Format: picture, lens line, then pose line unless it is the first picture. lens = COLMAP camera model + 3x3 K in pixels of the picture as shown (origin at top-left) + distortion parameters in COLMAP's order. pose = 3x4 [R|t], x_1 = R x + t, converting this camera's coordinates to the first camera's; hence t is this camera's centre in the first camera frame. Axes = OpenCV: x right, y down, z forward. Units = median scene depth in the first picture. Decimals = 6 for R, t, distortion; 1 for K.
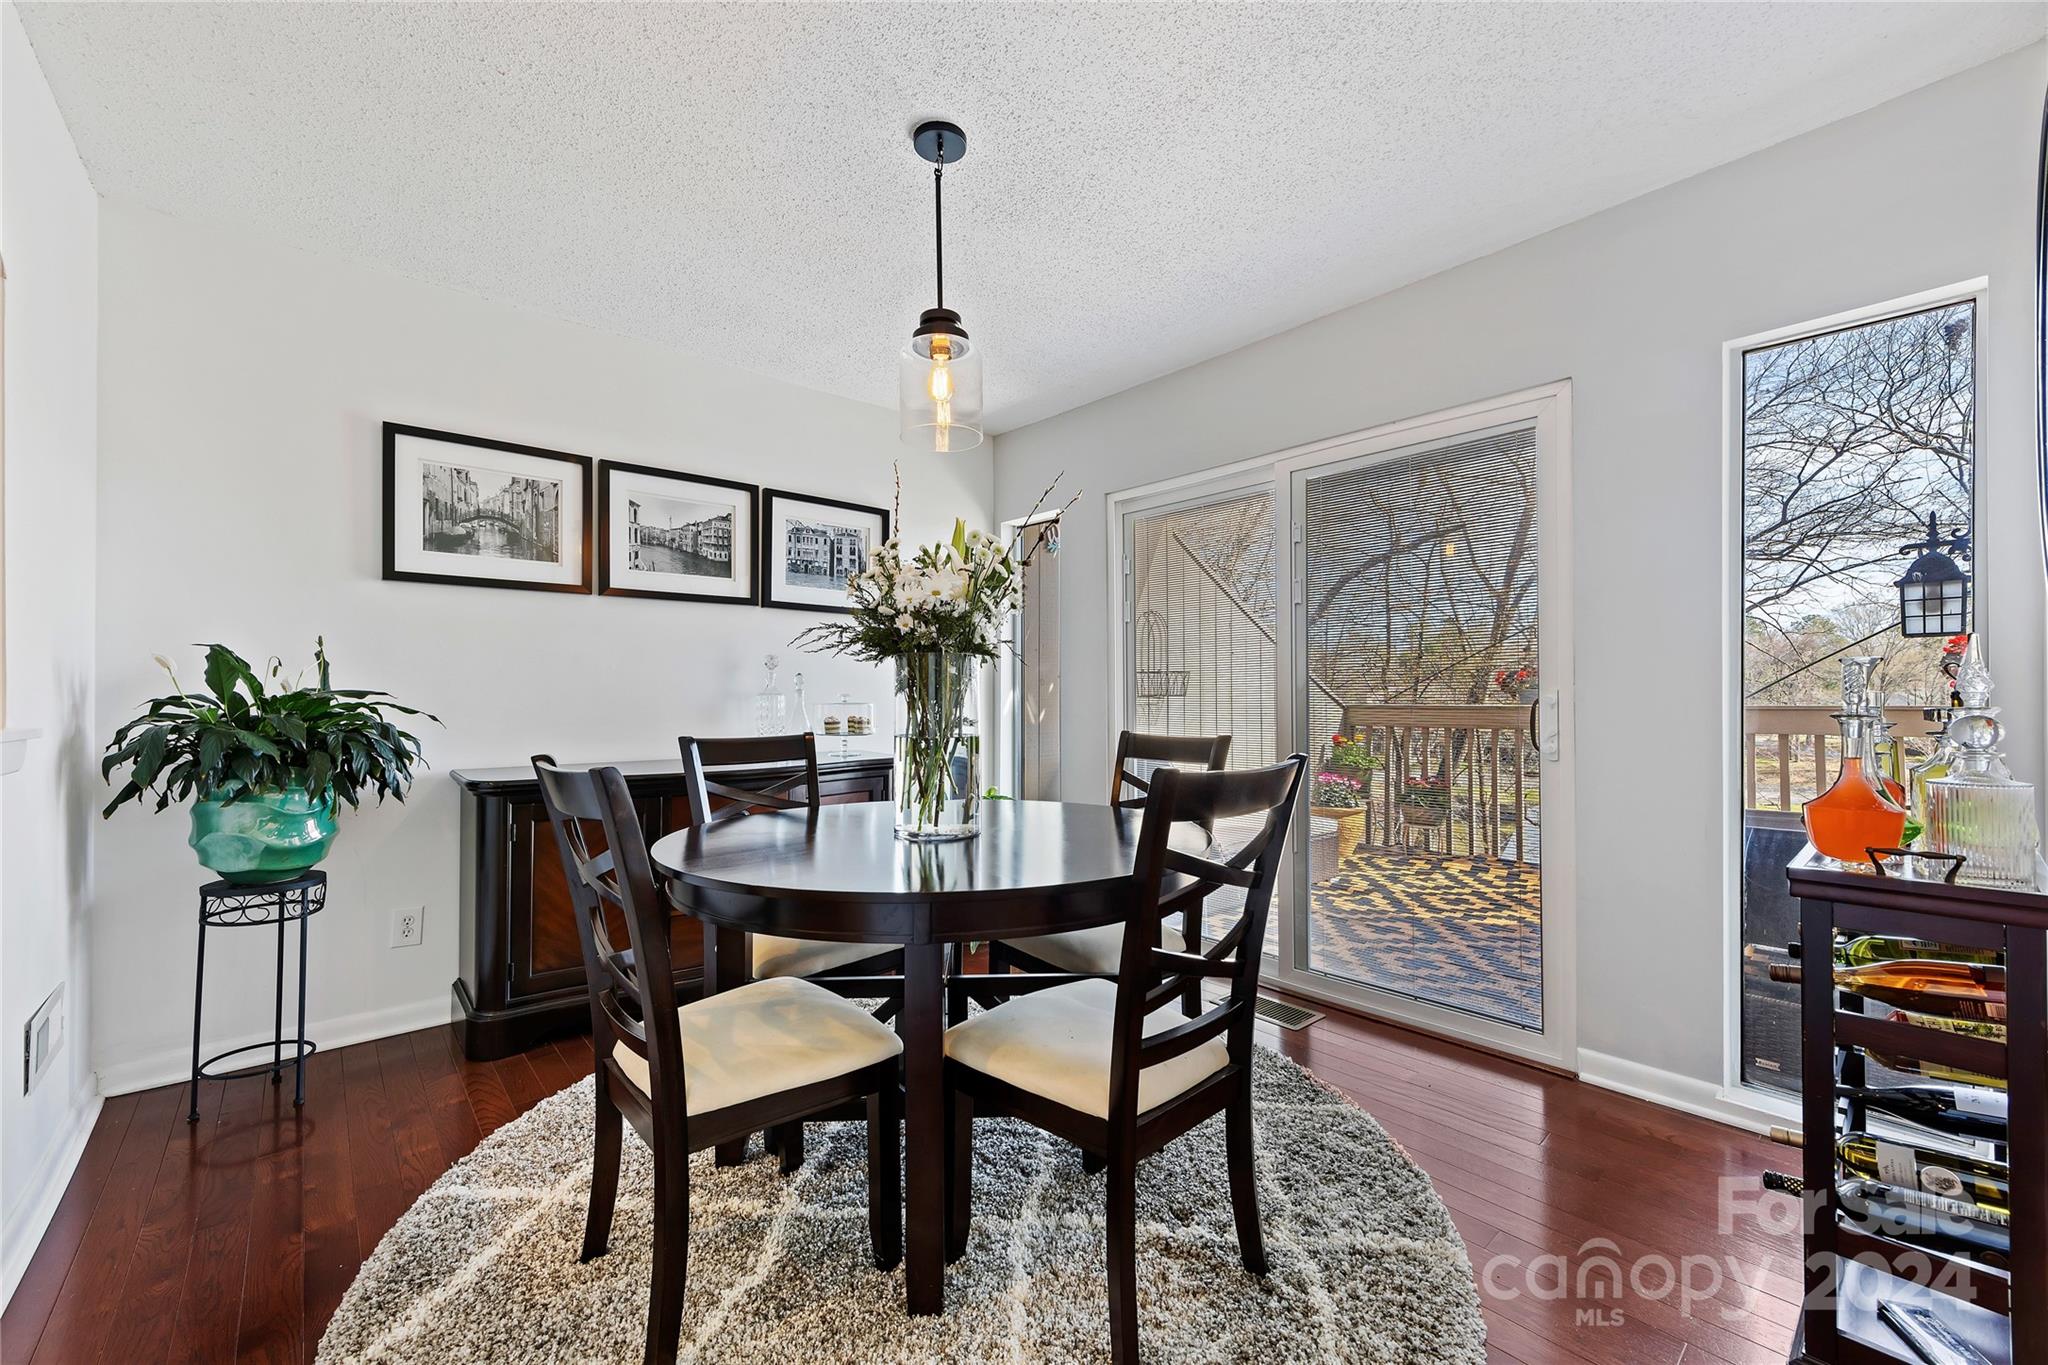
lens RADIAL K [[820.4, 0, 1024.9], [0, 820.4, 690.7], [0, 0, 1]] dist [-0.004679, 0.000707]
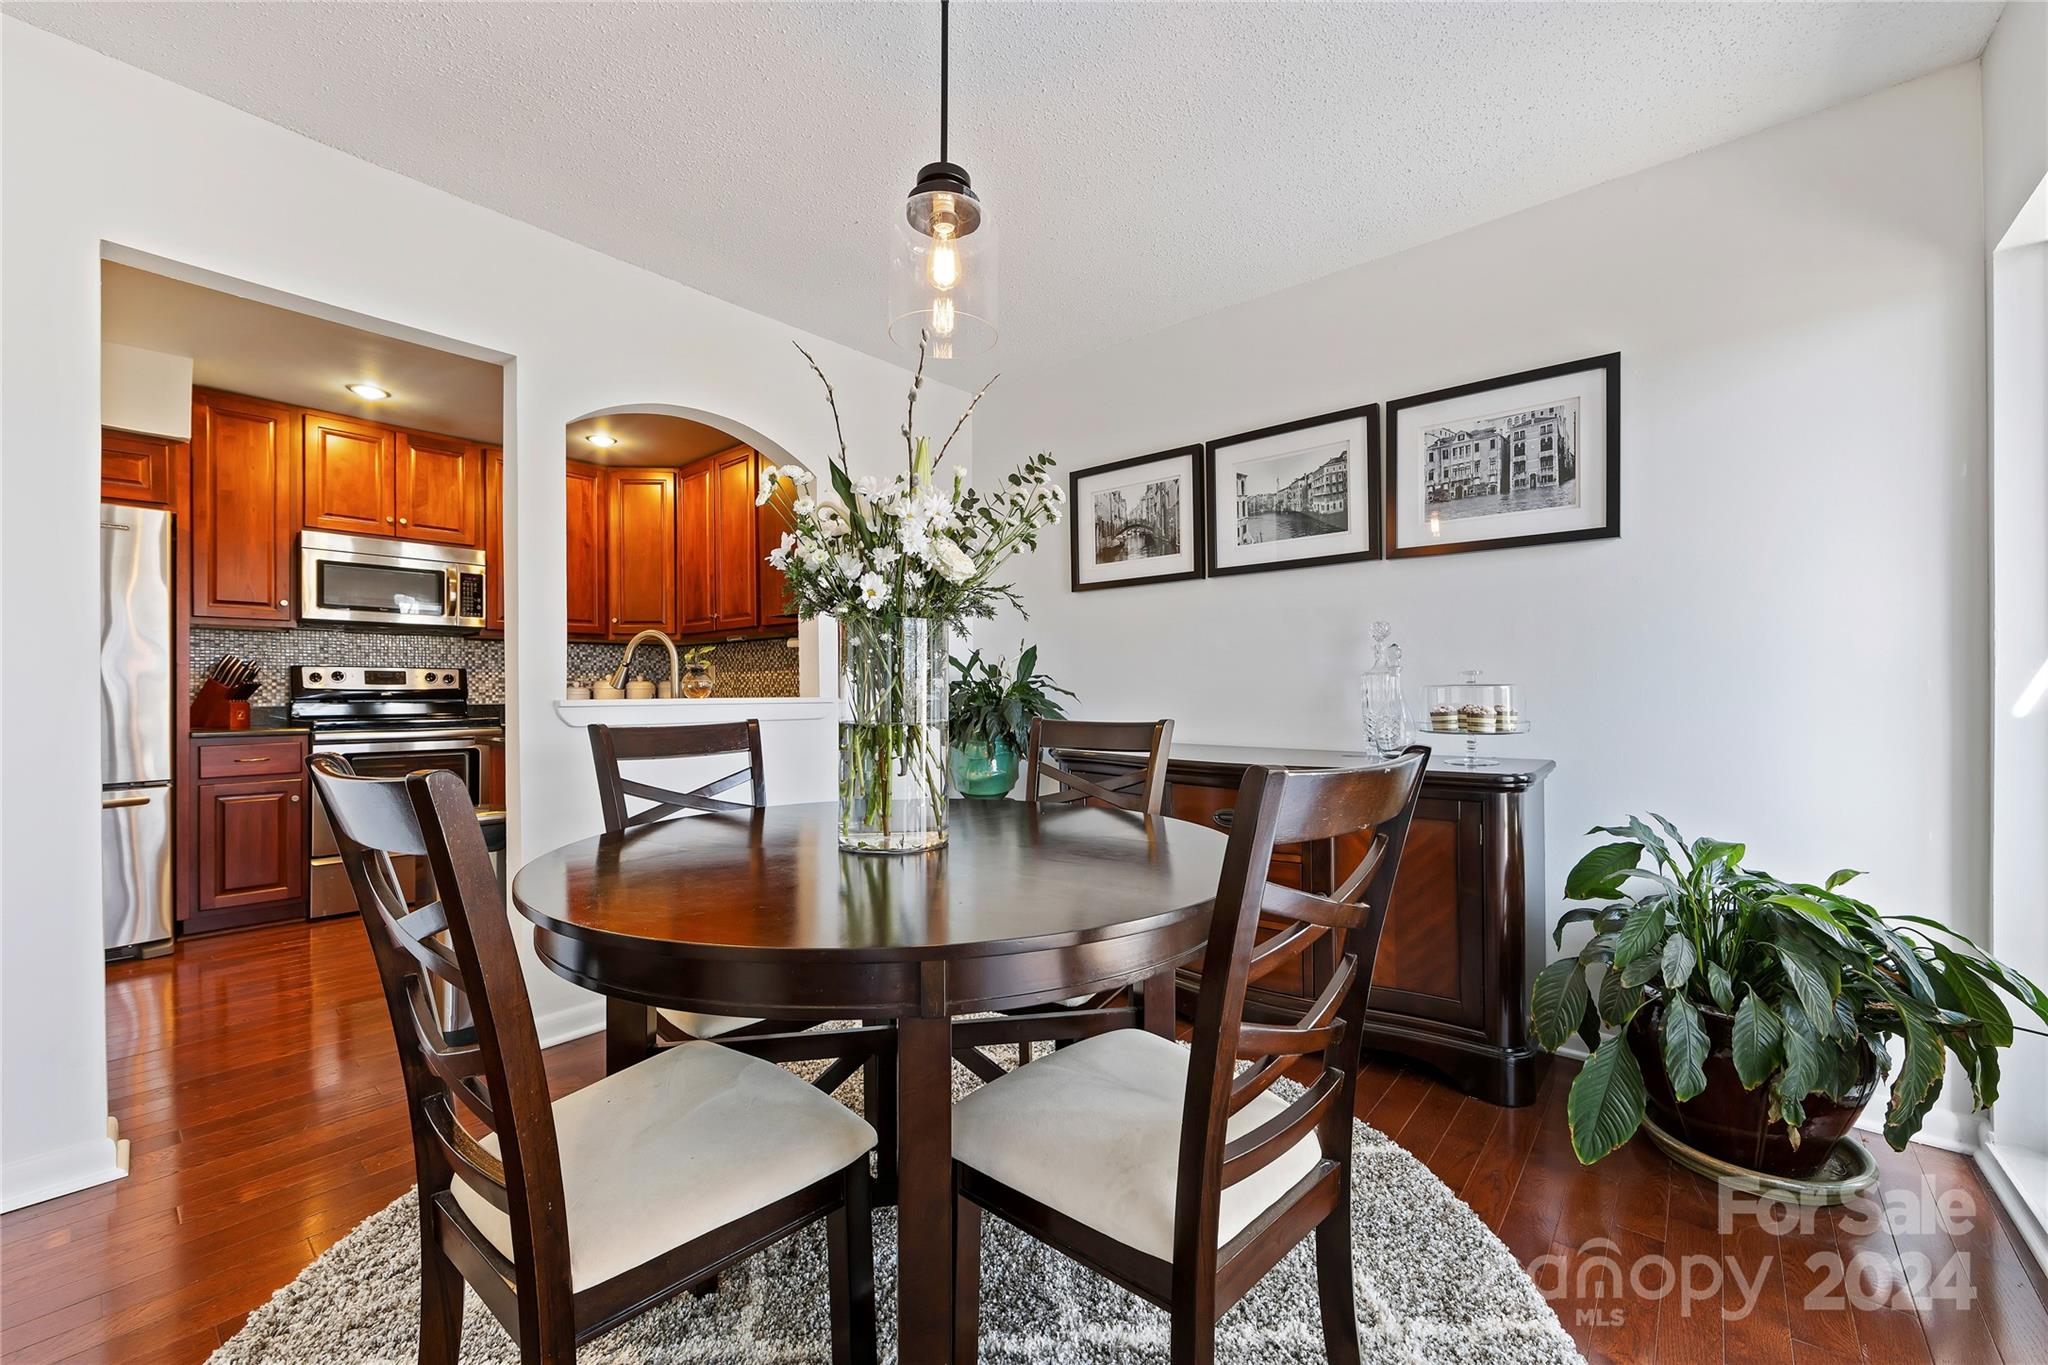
lens RADIAL K [[820.4, 0, 1027.5], [0, 820.4, 690.9], [0, 0, 1]] dist [-0.004679, 0.000707]
pose [[0.129718, 0.001754, -0.991549, 0.435344], [0.009543, 0.999950, 0.003017, 0.016214], [0.991505, -0.009854, 0.129695, 0.629590]]
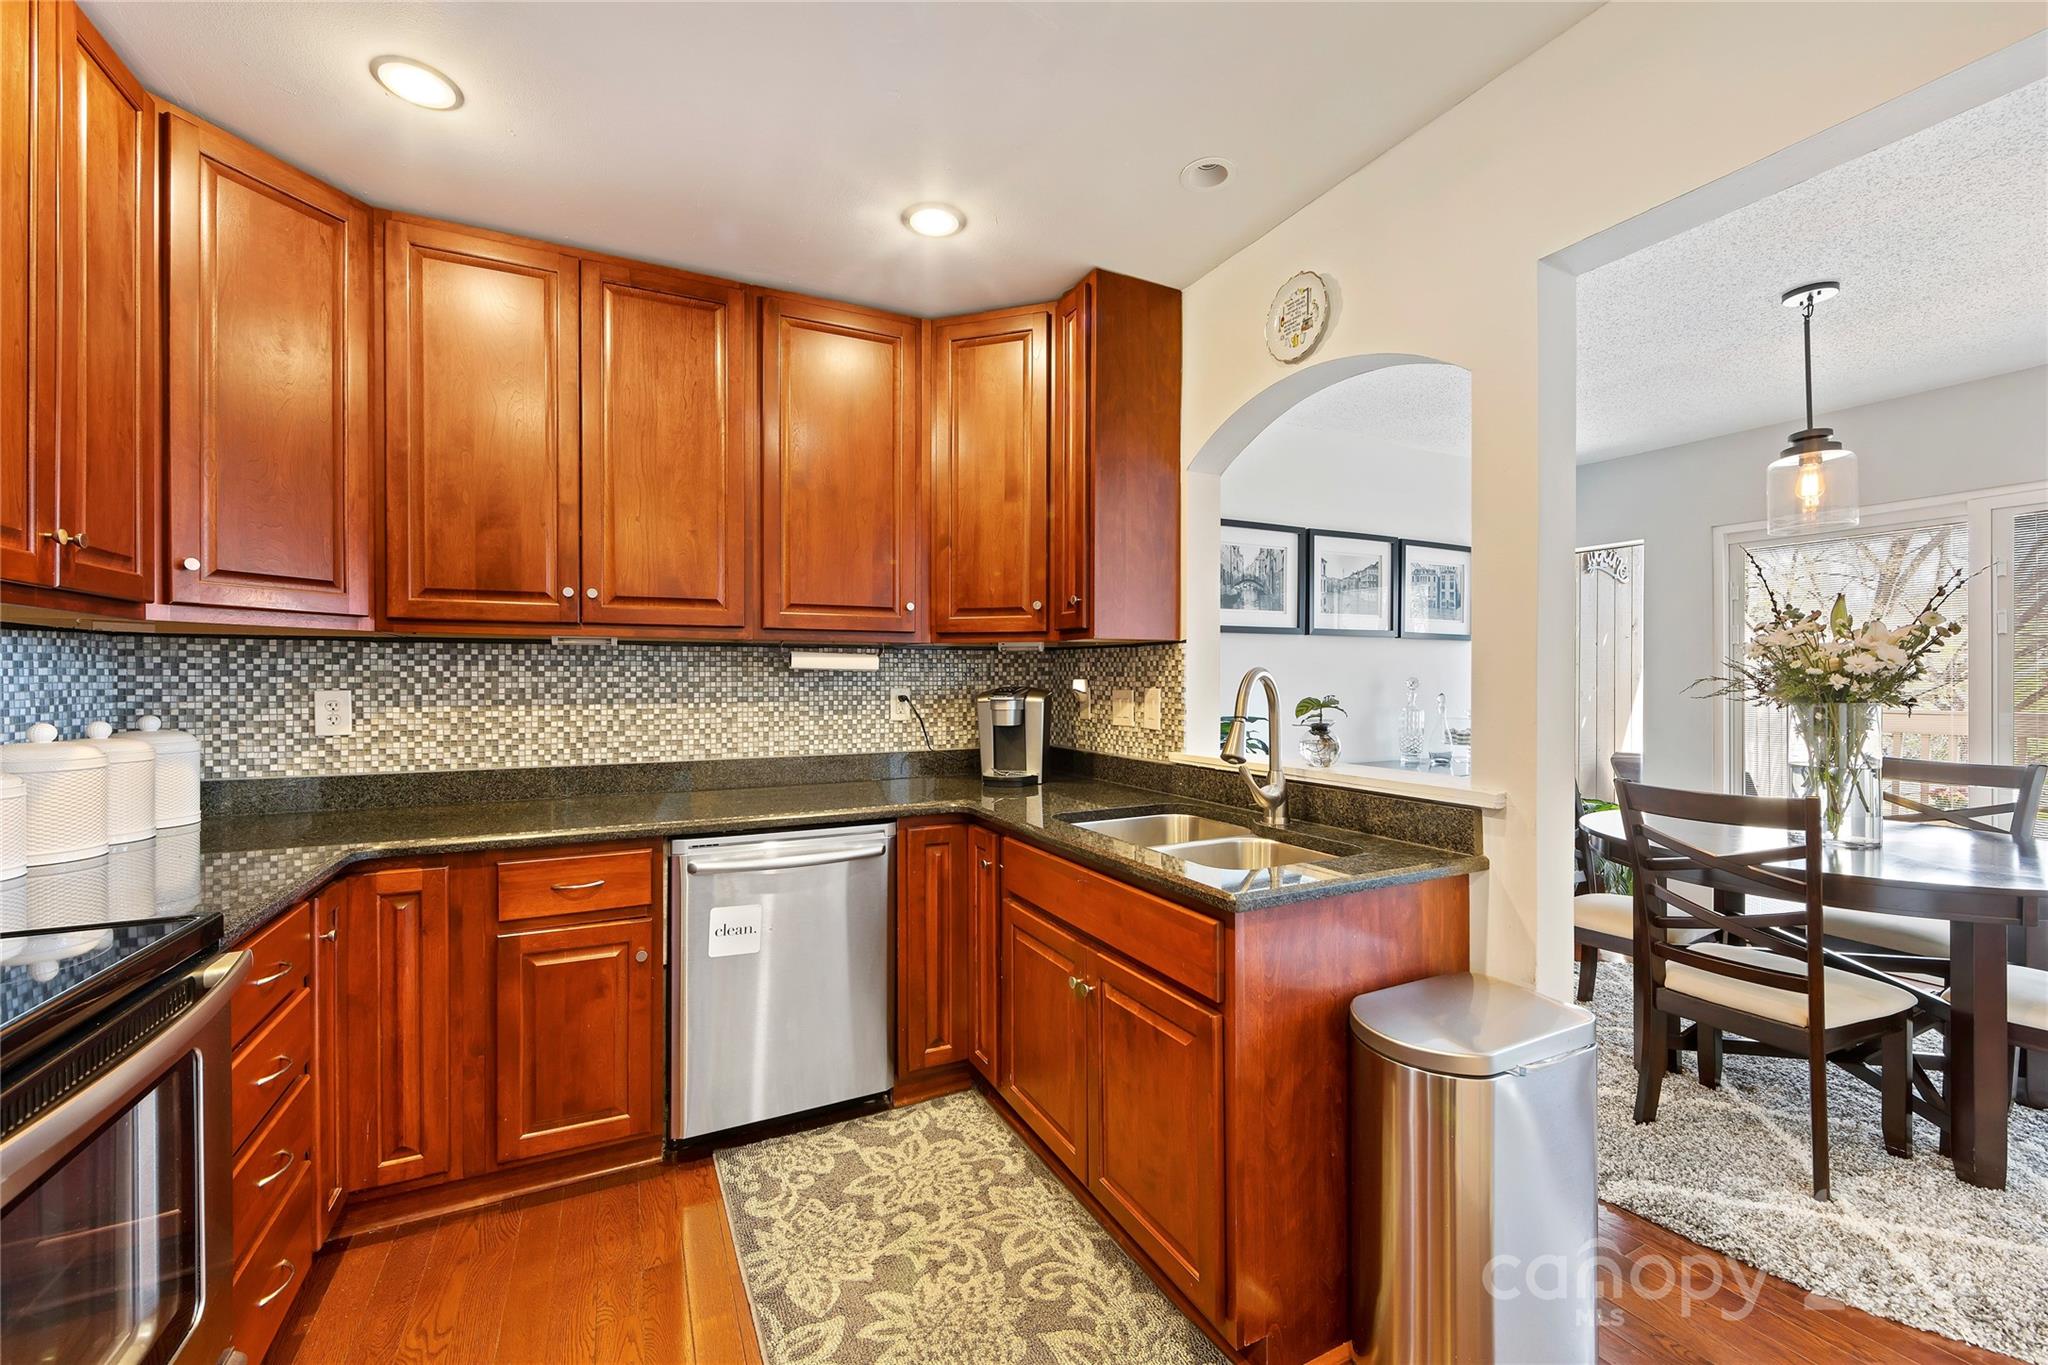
lens RADIAL K [[820.4, 0, 1012.9], [0, 820.4, 680.8], [0, 0, 1]] dist [-0.004679, 0.000707]
pose [[0.963693, 0.001736, -0.267007, -0.602314], [0.000027, 0.999978, 0.006600, -0.051720], [0.267013, -0.006368, 0.963672, -0.346500]]
